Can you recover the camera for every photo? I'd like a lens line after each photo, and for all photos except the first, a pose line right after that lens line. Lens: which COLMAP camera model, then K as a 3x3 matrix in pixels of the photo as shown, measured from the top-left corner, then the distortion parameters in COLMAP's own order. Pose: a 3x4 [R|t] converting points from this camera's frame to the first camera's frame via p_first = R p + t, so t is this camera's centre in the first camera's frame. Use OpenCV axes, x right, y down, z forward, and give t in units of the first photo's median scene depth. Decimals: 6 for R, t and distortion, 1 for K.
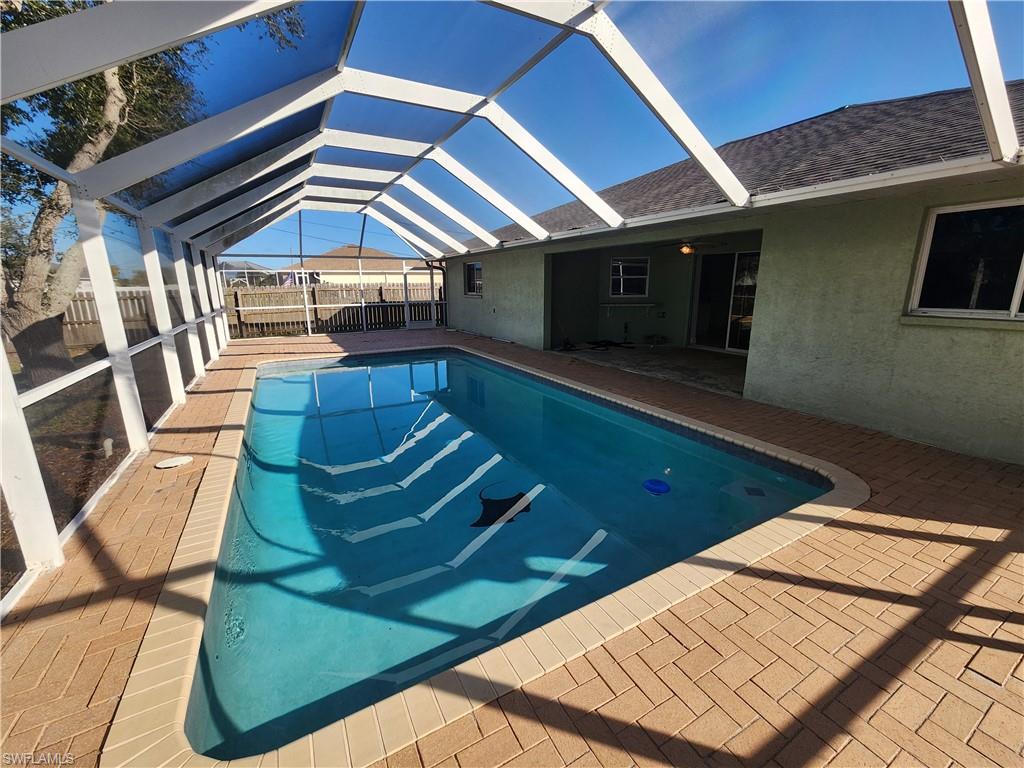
lens RADIAL K [[416.1, 0, 509.6], [0, 416.1, 385.2], [0, 0, 1]] dist [0.000037, -0.000176]
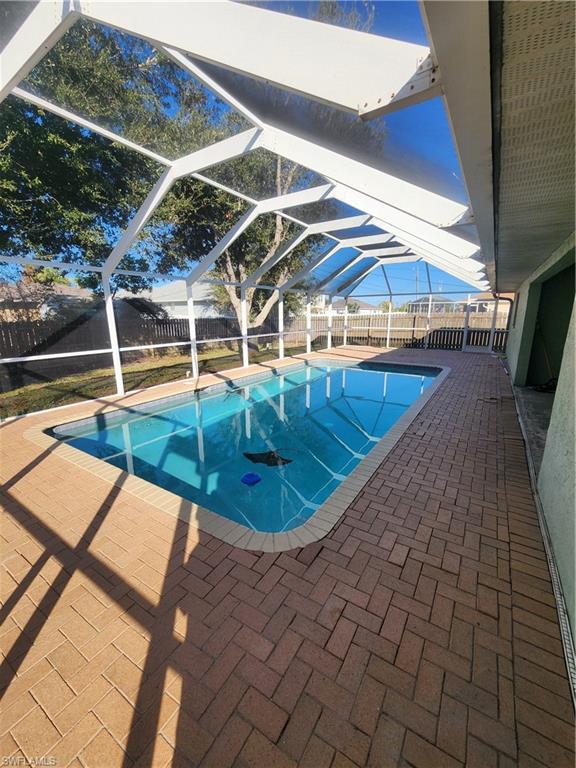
lens RADIAL K [[312.0, 0, 290.7], [0, 312.0, 386.5], [0, 0, 1]] dist [0.000037, -0.000176]
pose [[0.474211, 0.203918, -0.856471, 0.470271], [-0.205824, 0.971527, 0.117351, -0.063001], [0.856014, 0.120633, 0.502680, 0.224801]]
